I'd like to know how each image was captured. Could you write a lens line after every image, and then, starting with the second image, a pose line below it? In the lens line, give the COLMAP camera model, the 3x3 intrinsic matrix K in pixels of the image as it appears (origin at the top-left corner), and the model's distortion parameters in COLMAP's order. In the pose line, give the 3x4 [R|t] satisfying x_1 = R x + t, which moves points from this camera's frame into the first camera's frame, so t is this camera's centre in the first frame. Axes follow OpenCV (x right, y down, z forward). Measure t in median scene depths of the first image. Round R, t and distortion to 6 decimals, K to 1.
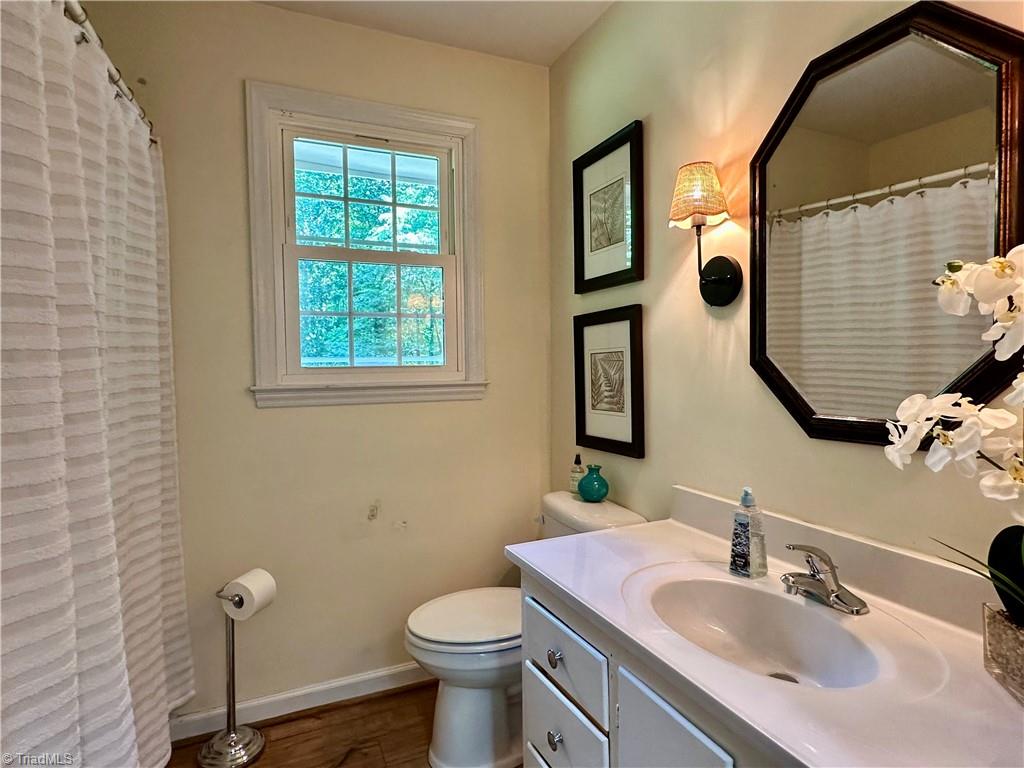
lens RADIAL K [[563.6, 0, 509.5], [0, 563.6, 393.6], [0, 0, 1]] dist [-0.003618, 0.001536]
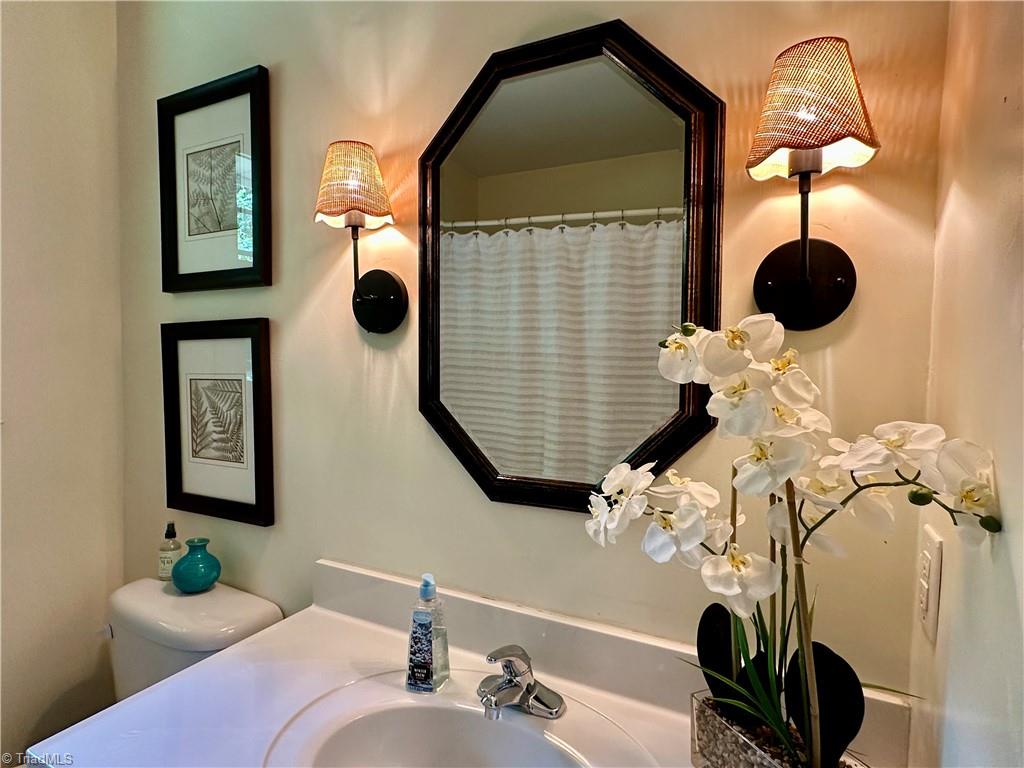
lens RADIAL K [[563.6, 0, 509.5], [0, 563.6, 393.6], [0, 0, 1]] dist [-0.003618, 0.001536]
pose [[0.782643, -0.009552, 0.622398, 0.019771], [0.008374, 0.999953, 0.004816, -0.058820], [-0.622415, 0.001443, 0.782686, 0.216994]]
